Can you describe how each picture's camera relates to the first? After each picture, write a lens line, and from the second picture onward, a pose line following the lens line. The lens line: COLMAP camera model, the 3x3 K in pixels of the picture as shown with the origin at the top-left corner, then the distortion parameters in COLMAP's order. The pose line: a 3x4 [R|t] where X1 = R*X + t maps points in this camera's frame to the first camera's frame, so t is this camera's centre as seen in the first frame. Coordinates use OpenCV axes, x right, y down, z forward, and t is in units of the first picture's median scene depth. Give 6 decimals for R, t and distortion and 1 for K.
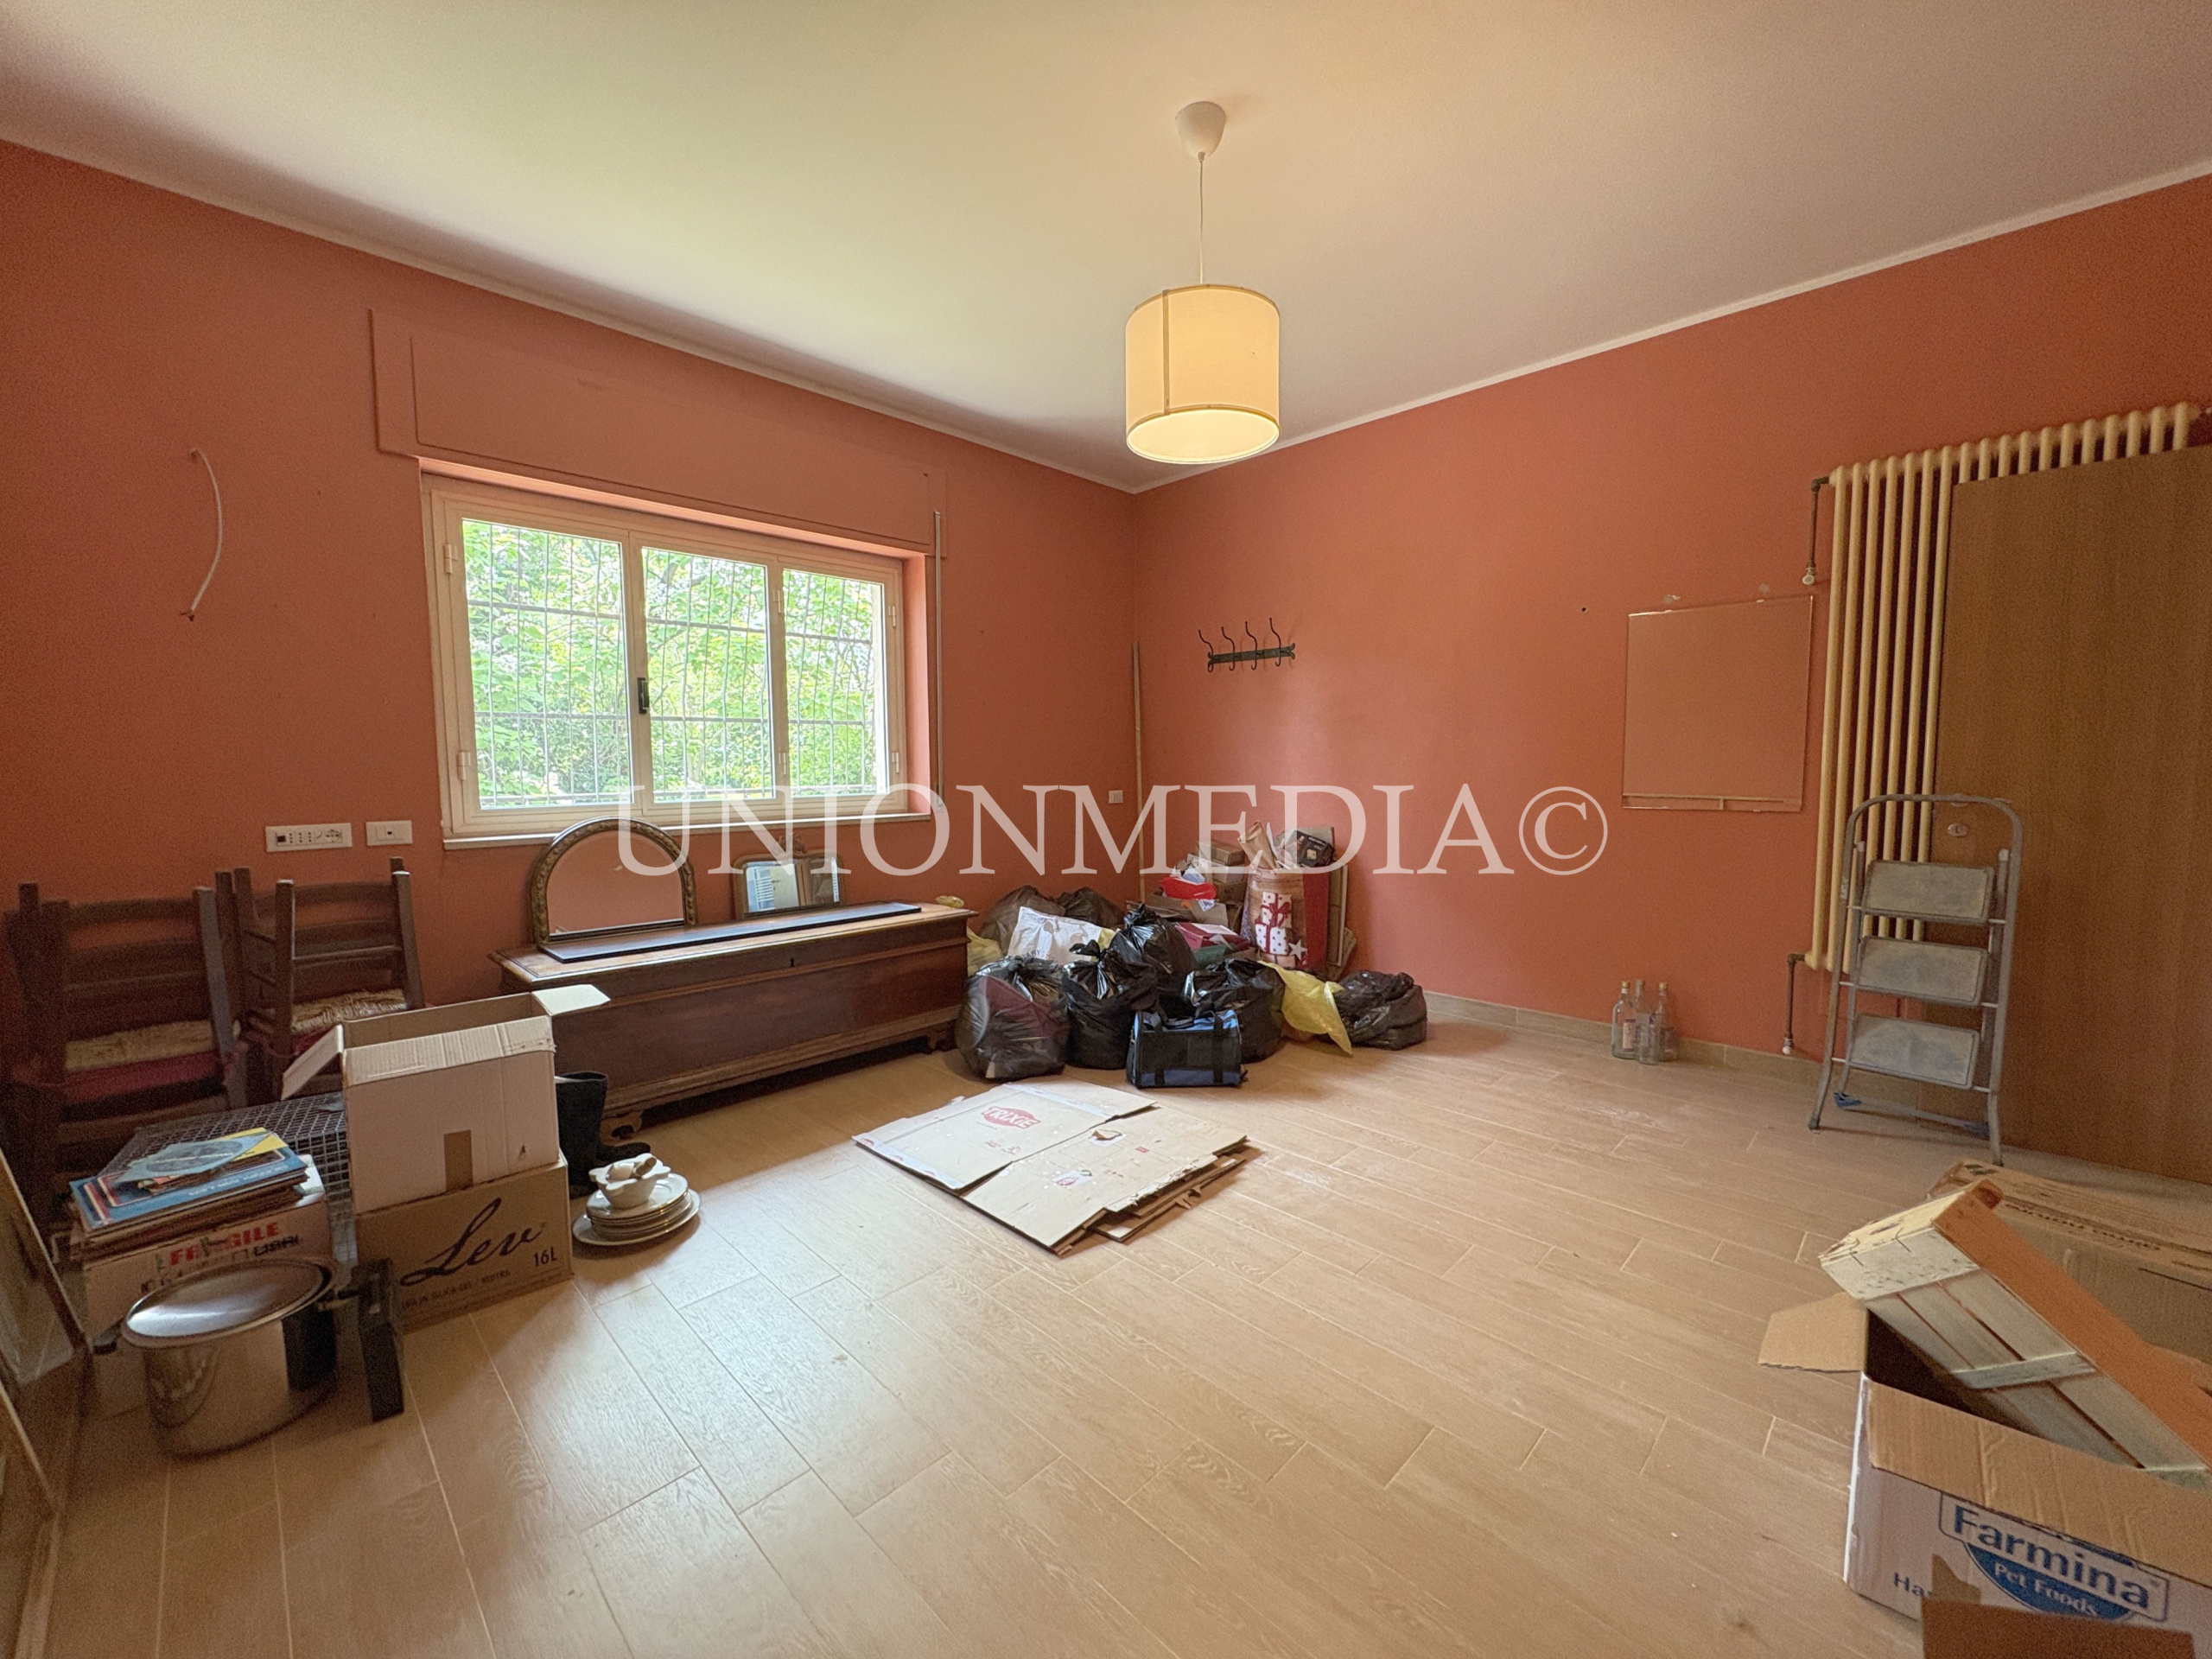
lens RADIAL K [[882.4, 0, 1110.7], [0, 882.4, 824.4], [0, 0, 1]] dist [0.000769, 0.000593]
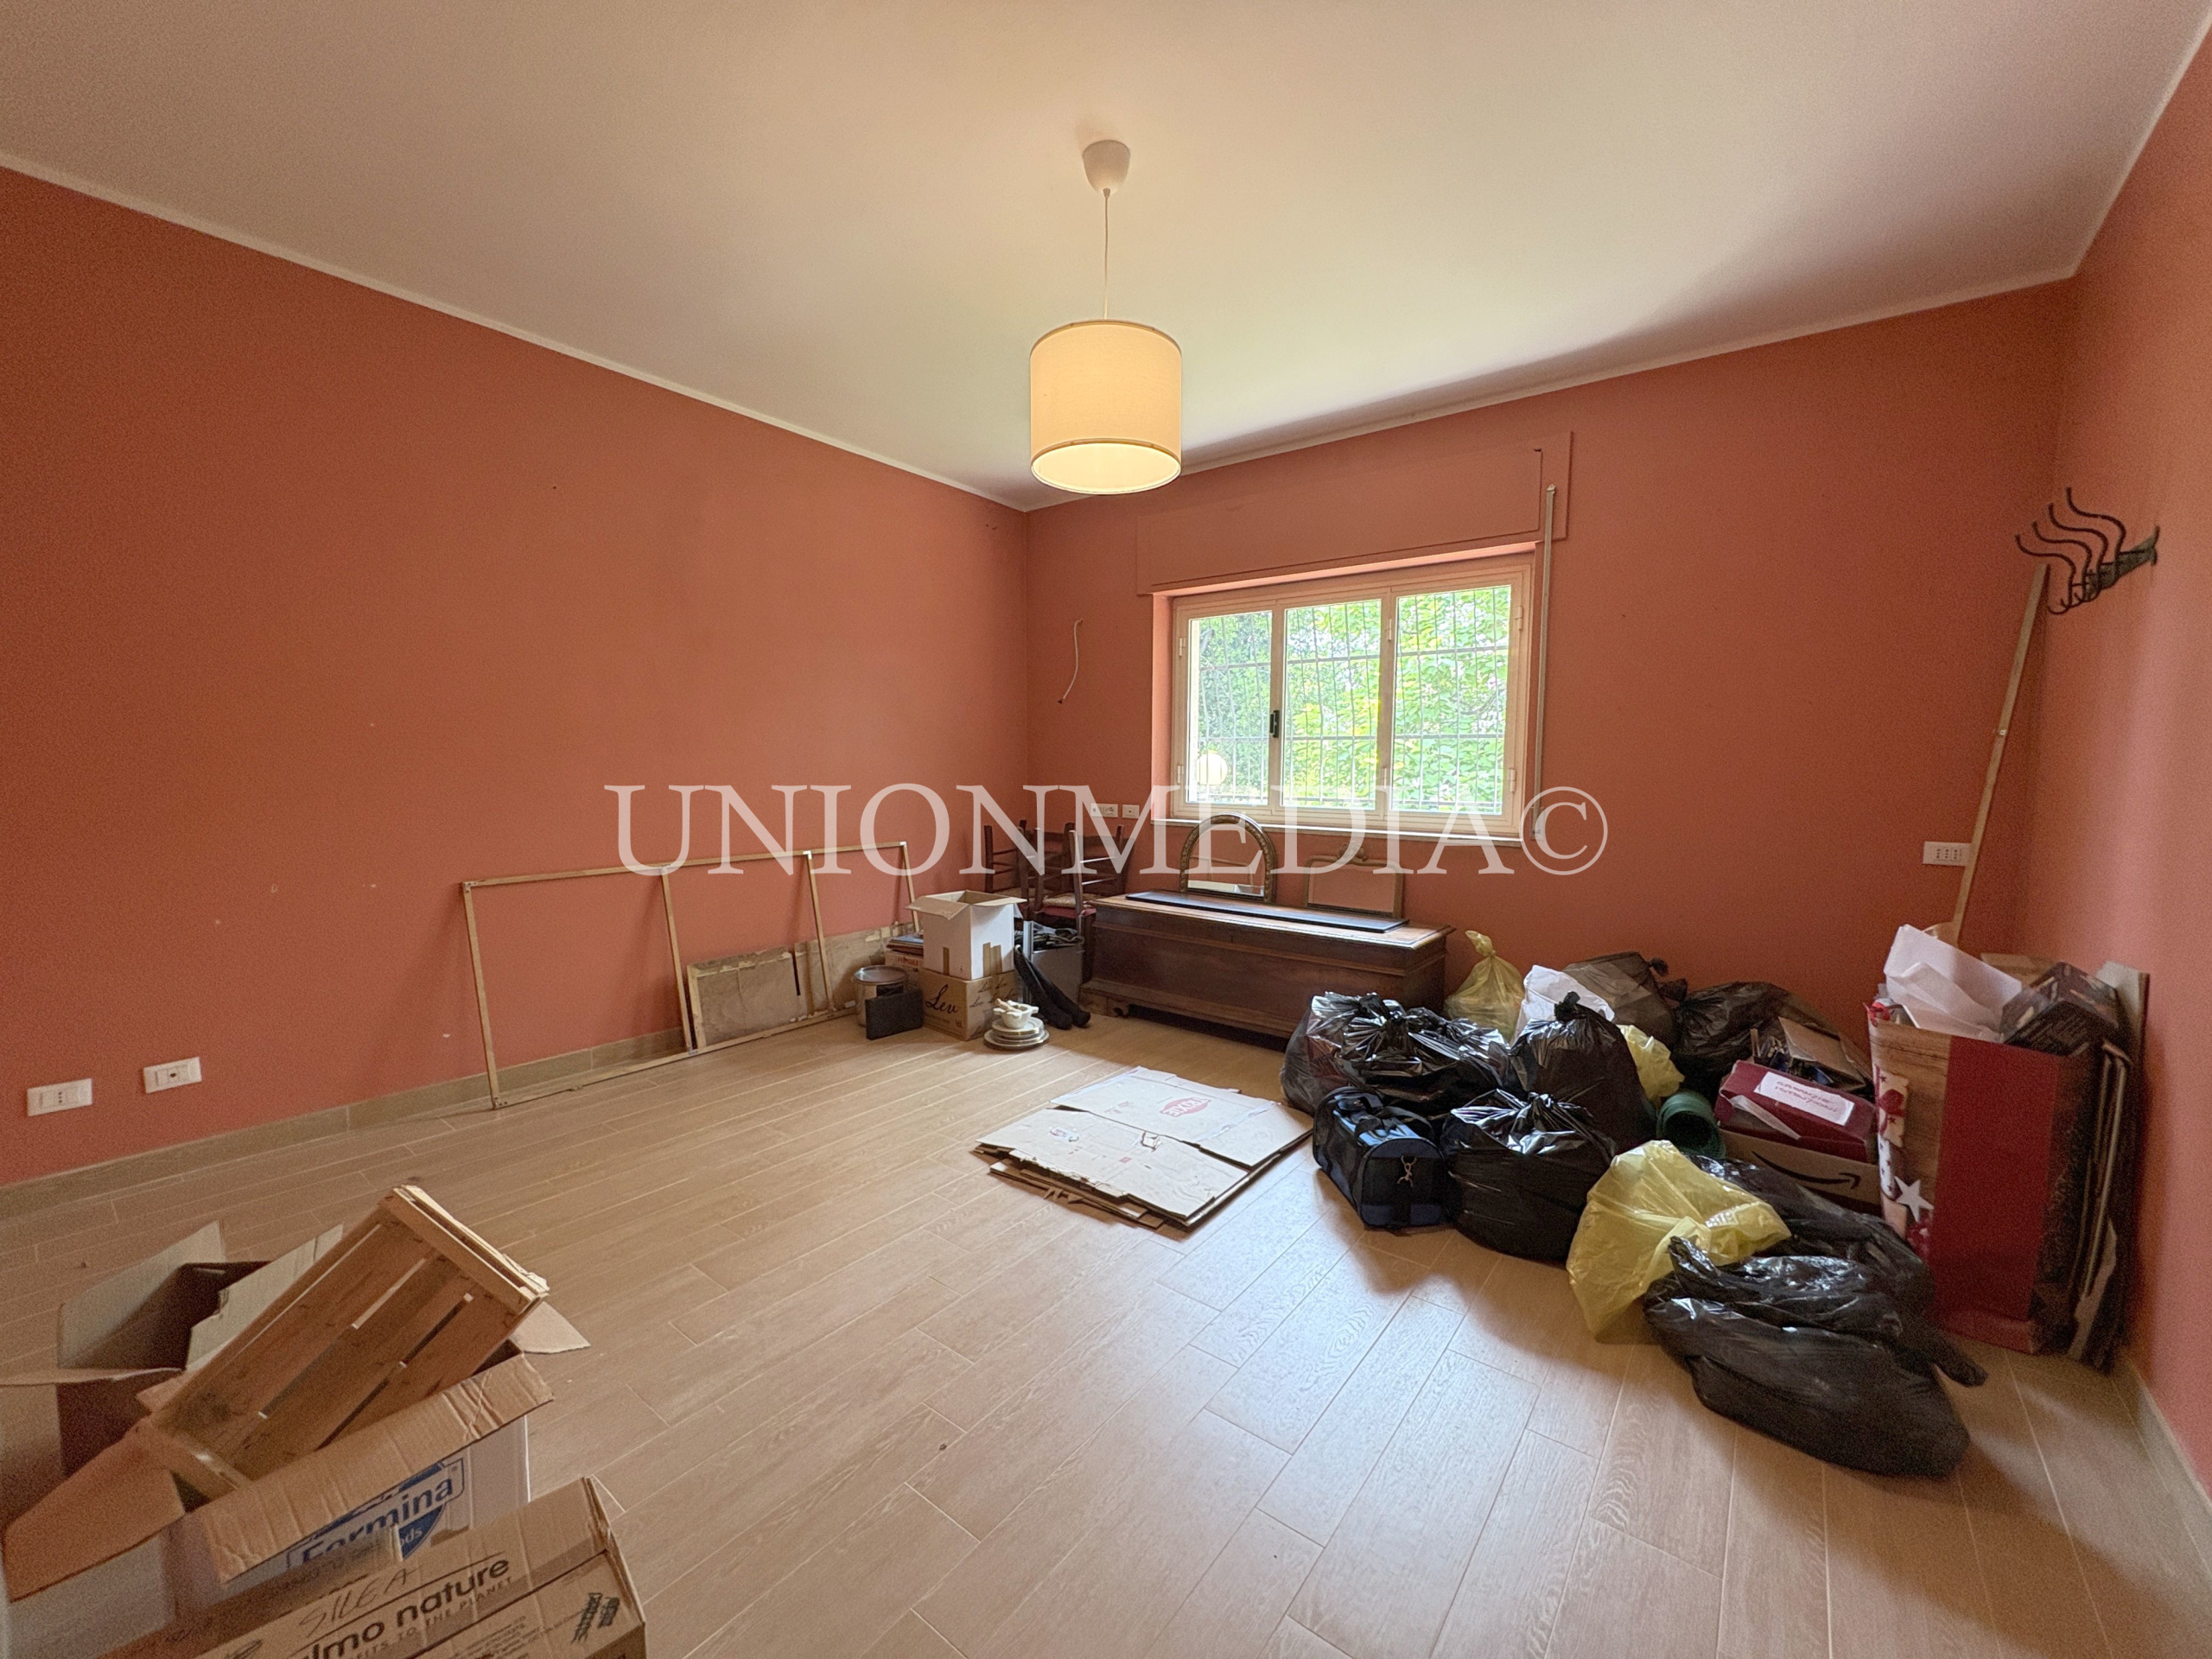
lens RADIAL K [[882.4, 0, 1098.3], [0, 882.4, 819.7], [0, 0, 1]] dist [0.000769, 0.000593]
pose [[0.113219, 0.074905, -0.990742, 0.899279], [-0.084374, 0.994277, 0.065530, -0.080466], [0.989981, 0.076174, 0.118891, 0.714422]]
